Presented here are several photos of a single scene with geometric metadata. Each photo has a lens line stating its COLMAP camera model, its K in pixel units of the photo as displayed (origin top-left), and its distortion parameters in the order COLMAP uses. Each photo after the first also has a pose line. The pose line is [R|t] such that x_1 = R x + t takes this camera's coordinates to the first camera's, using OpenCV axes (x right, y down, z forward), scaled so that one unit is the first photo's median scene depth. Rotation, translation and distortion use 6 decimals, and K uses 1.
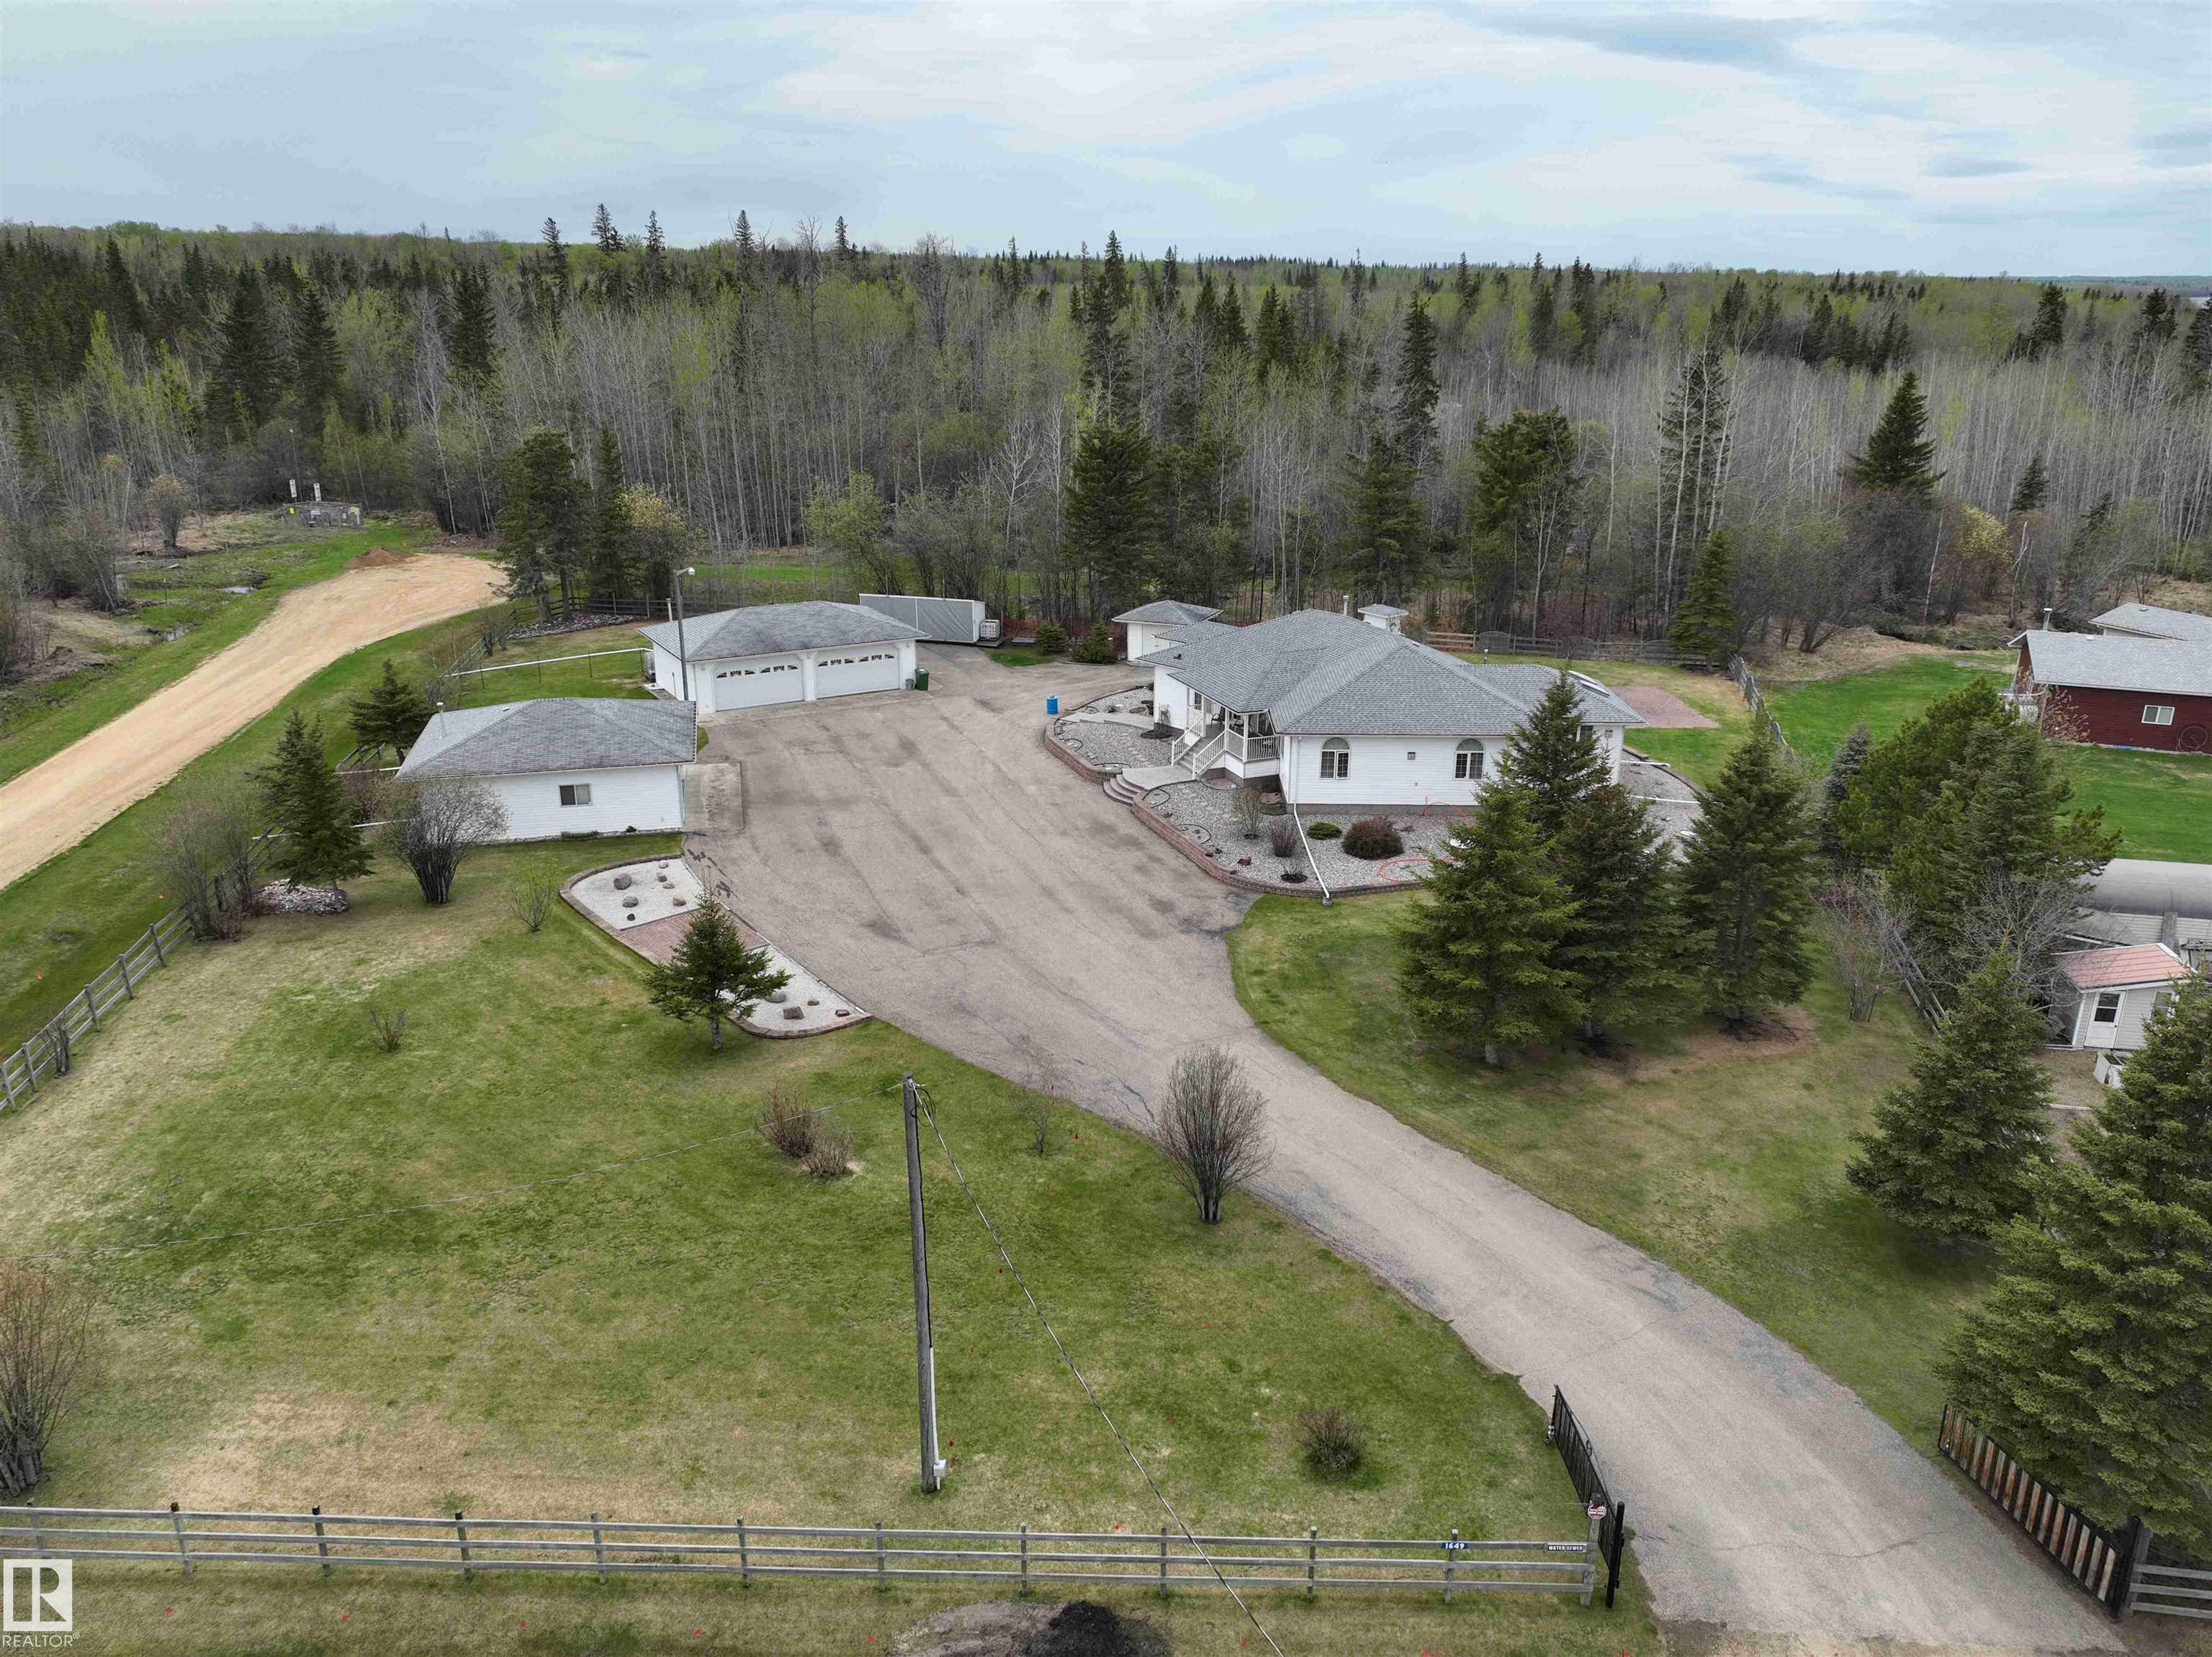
lens RADIAL K [[1588.7, 0, 1127.4], [0, 1588.7, 826.8], [0, 0, 1]] dist [0.011865, -0.001573]
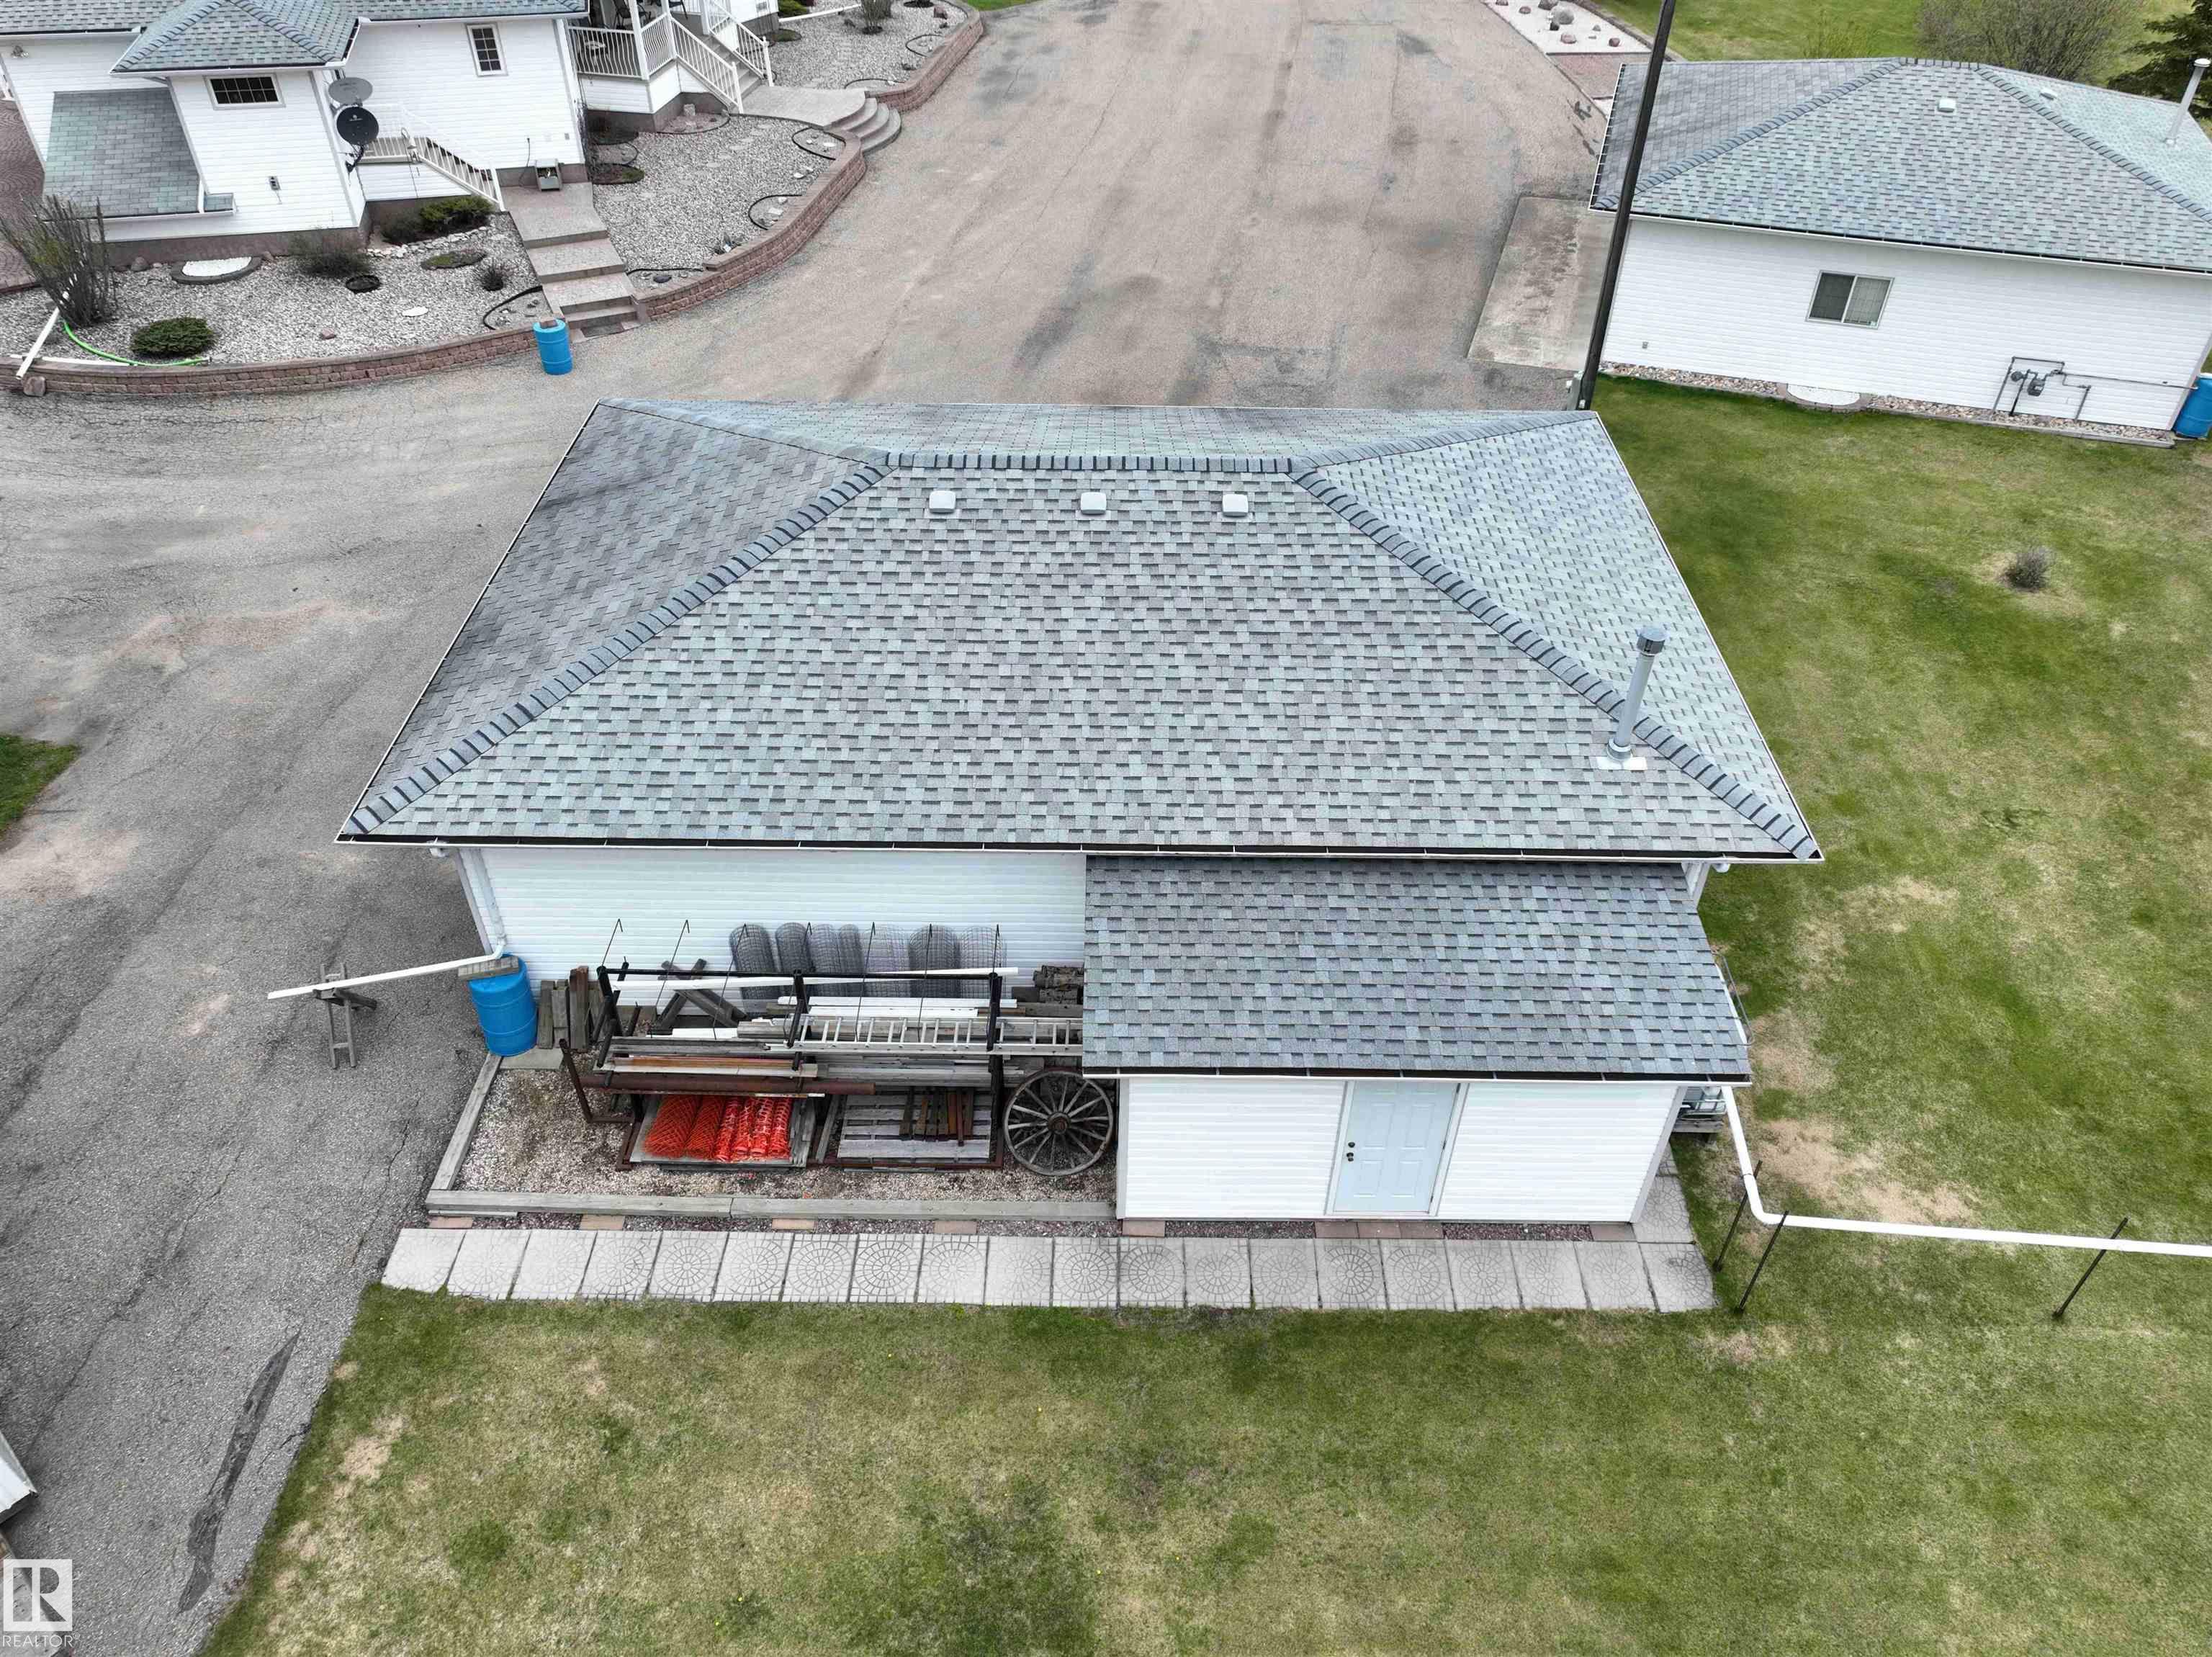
lens RADIAL K [[1573.5, 0, 1120.3], [0, 1573.5, 833.6], [0, 0, 1]] dist [0.003319, 0.010610]
pose [[-0.858236, -0.344963, 0.380041, -0.419269], [0.146822, 0.544502, 0.825809, -0.370645], [-0.491806, 0.764538, -0.416663, 1.498825]]
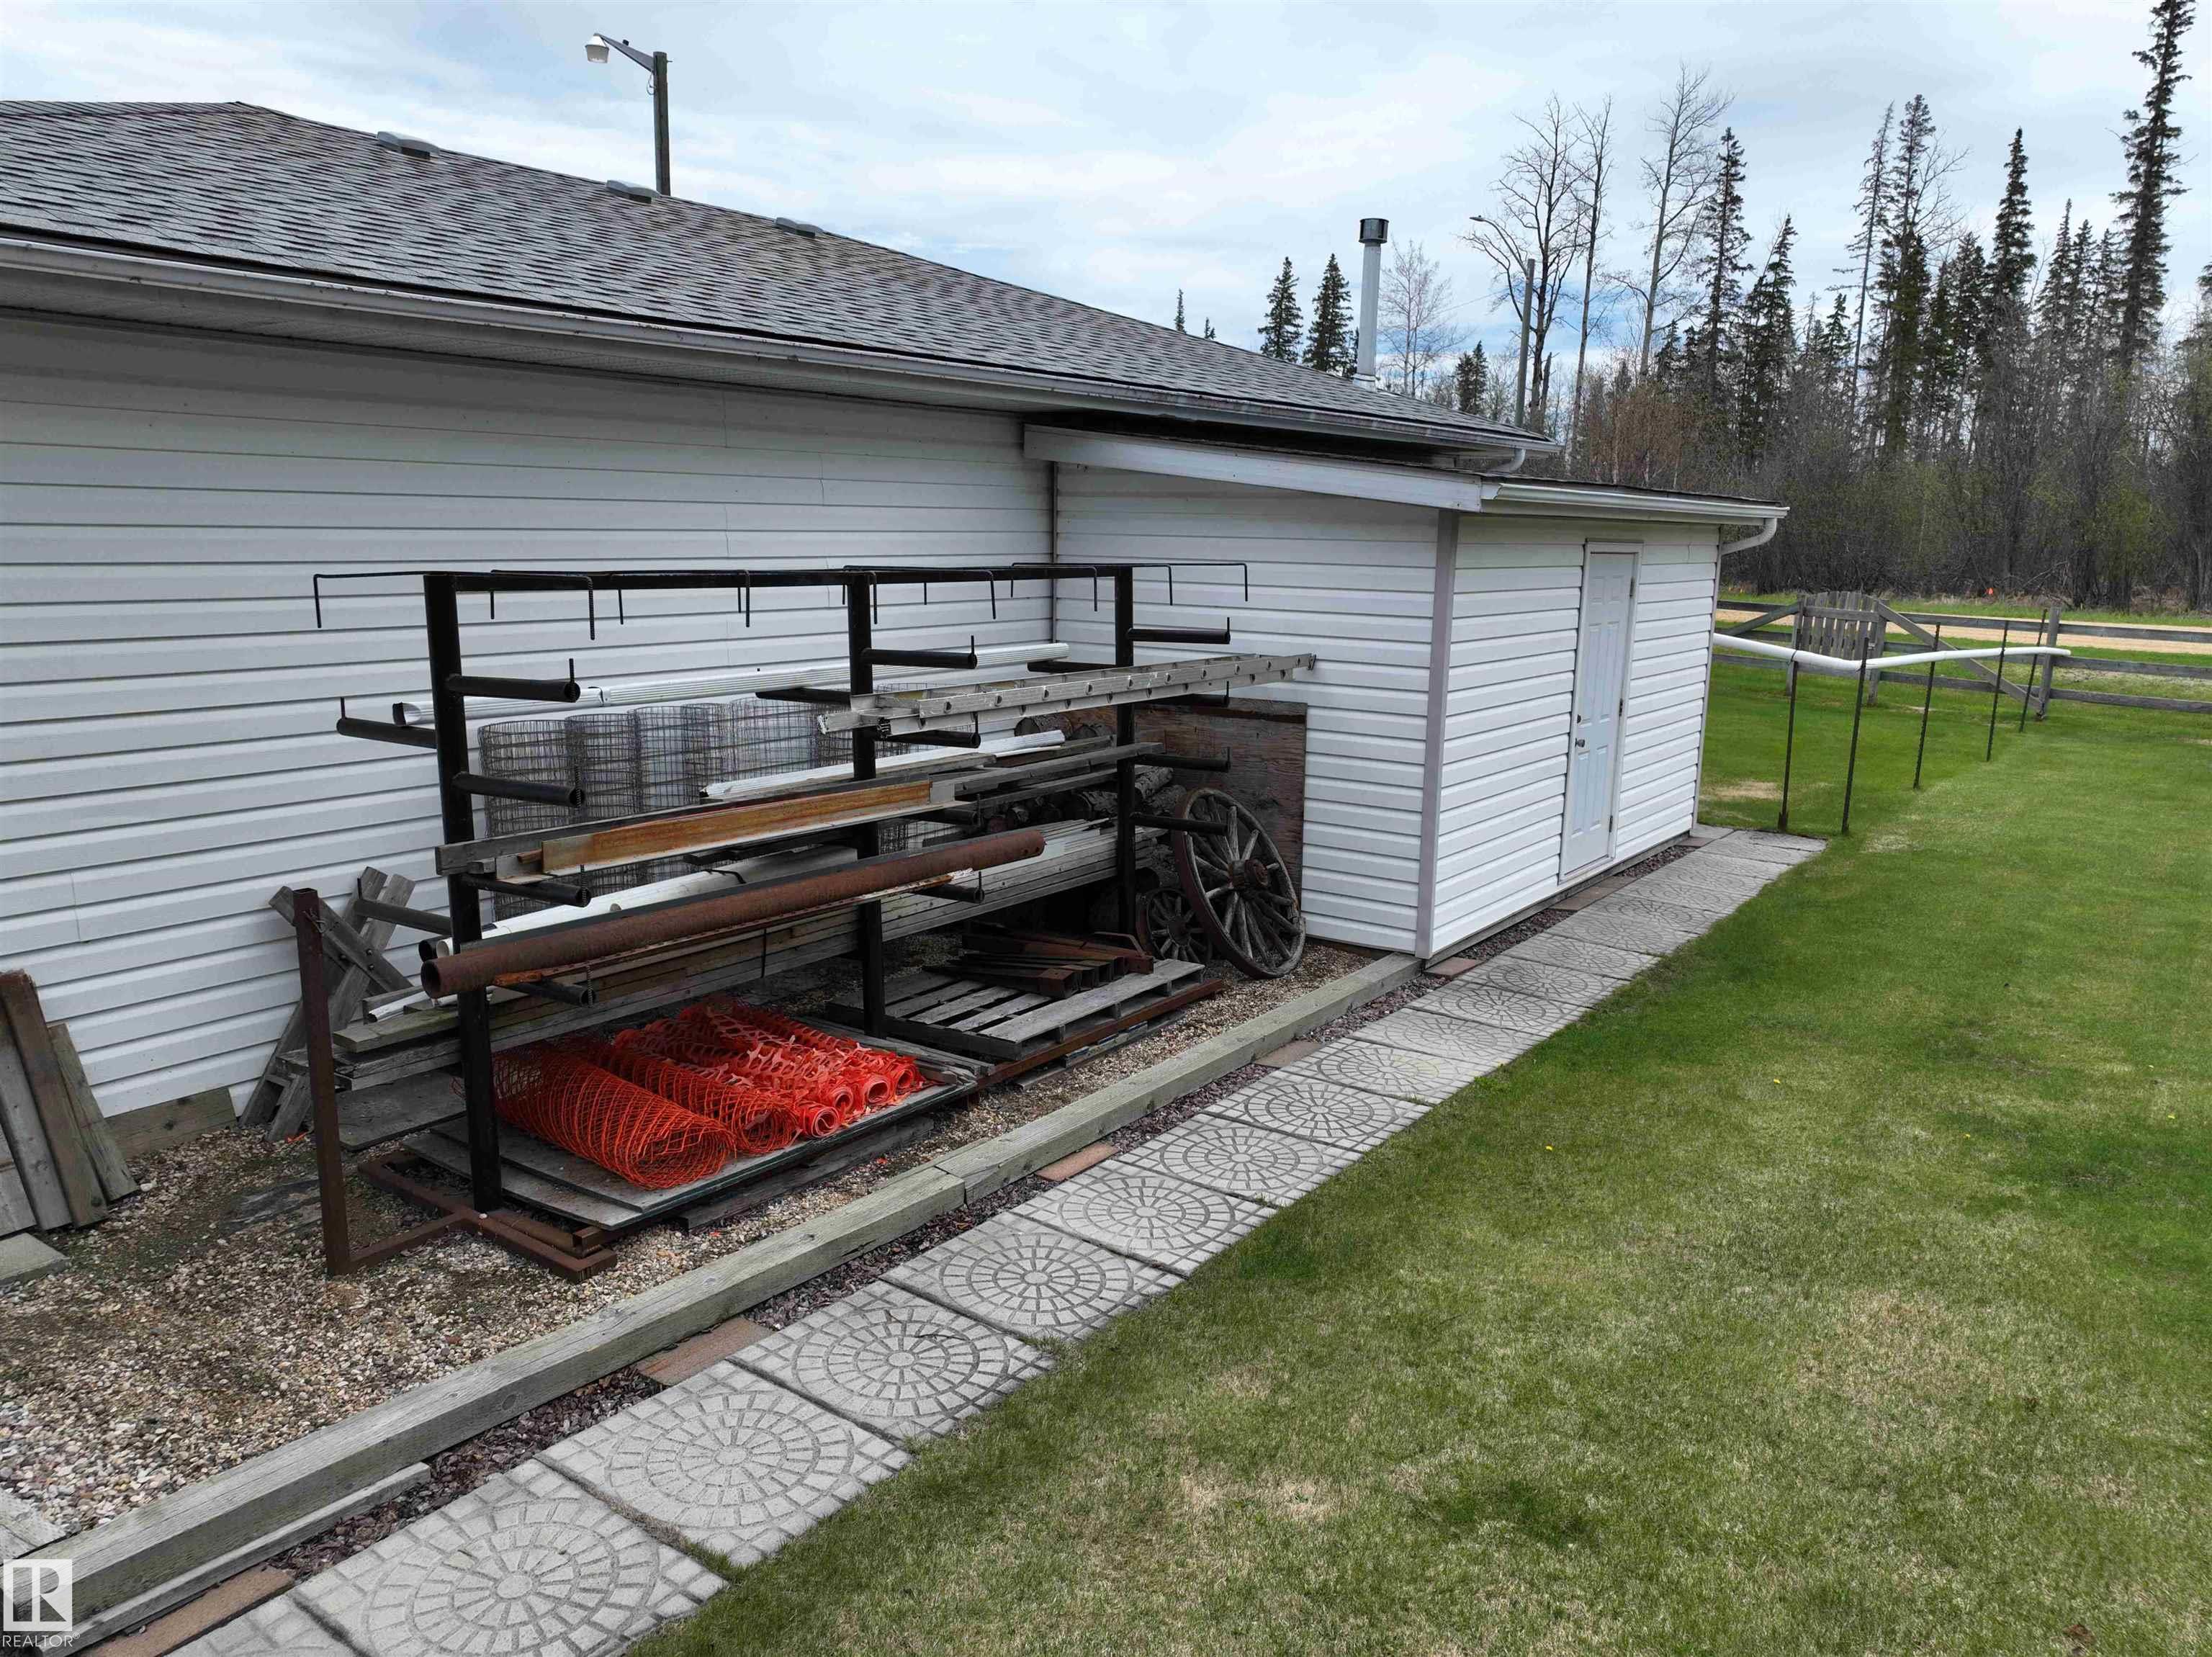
lens RADIAL K [[1580.5, 0, 1124.7], [0, 1580.5, 824.9], [0, 0, 1]] dist [0.000587, 0.010638]
pose [[-0.915920, 0.056018, -0.397432, -0.276898], [-0.148317, 0.872882, 0.464842, -0.215426], [0.372951, 0.484704, -0.791182, 1.534050]]
